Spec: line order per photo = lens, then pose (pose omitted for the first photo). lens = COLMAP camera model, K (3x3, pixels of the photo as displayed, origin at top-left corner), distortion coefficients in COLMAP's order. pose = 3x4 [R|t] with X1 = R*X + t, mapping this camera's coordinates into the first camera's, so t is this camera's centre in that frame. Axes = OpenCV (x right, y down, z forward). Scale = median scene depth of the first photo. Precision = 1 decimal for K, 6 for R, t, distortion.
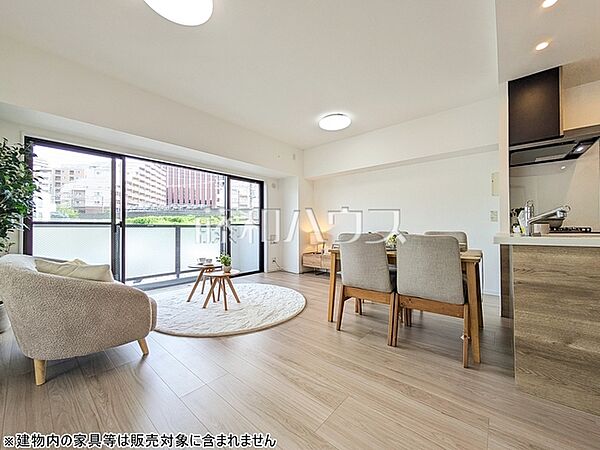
lens RADIAL K [[238.0, 0, 300.6], [0, 238.0, 225.7], [0, 0, 1]] dist [0.001761, 0.000461]
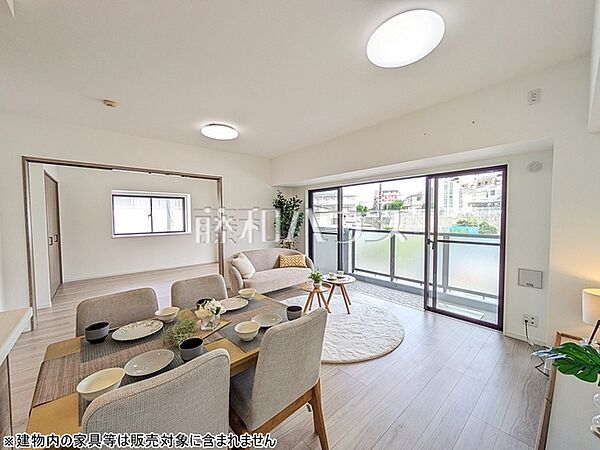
lens RADIAL K [[238.0, 0, 300.6], [0, 238.0, 225.7], [0, 0, 1]] dist [0.001761, 0.000461]
pose [[-0.144818, 0.045930, -0.988392, 0.446635], [0.015569, 0.998904, 0.044137, -0.081544], [0.989336, -0.008996, -0.145374, 0.629616]]
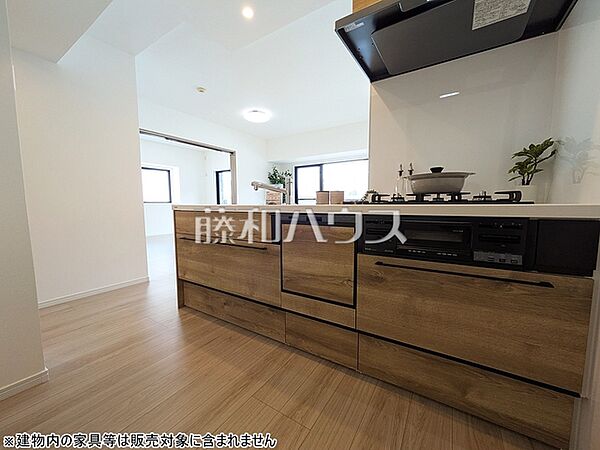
lens RADIAL K [[238.0, 0, 300.6], [0, 238.0, 225.7], [0, 0, 1]] dist [0.001761, 0.000461]
pose [[0.139824, 0.094048, -0.985700, 0.780976], [0.010417, 0.995284, 0.096440, 0.015548], [0.990122, -0.023752, 0.138185, 0.350933]]
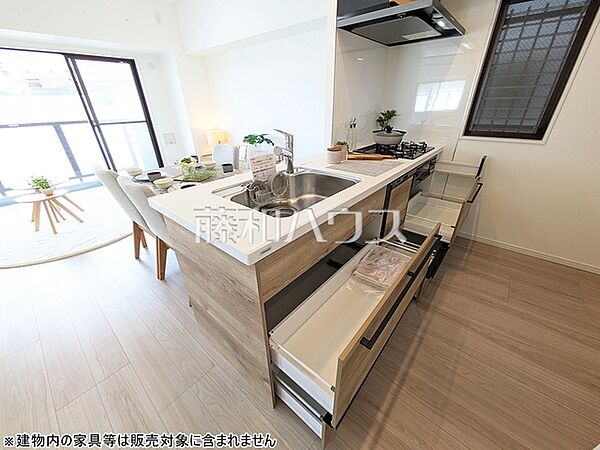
lens RADIAL K [[238.0, 0, 300.6], [0, 238.0, 225.7], [0, 0, 1]] dist [0.001761, 0.000461]
pose [[0.999921, -0.012425, -0.002036, 0.382083], [0.011922, 0.882411, 0.470329, -0.069961], [-0.004047, -0.470316, 0.882489, 0.070567]]
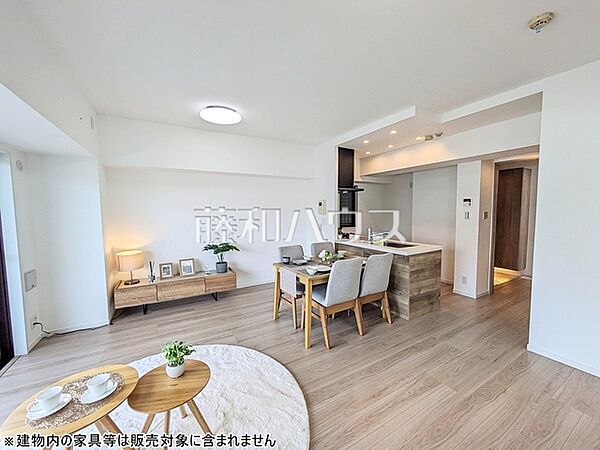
lens RADIAL K [[238.0, 0, 300.6], [0, 238.0, 225.7], [0, 0, 1]] dist [0.001761, 0.000461]
pose [[0.333791, -0.062761, 0.940555, -0.388640], [-0.001283, 0.997750, 0.067033, -0.087579], [-0.942646, -0.023582, 0.332960, 0.343335]]
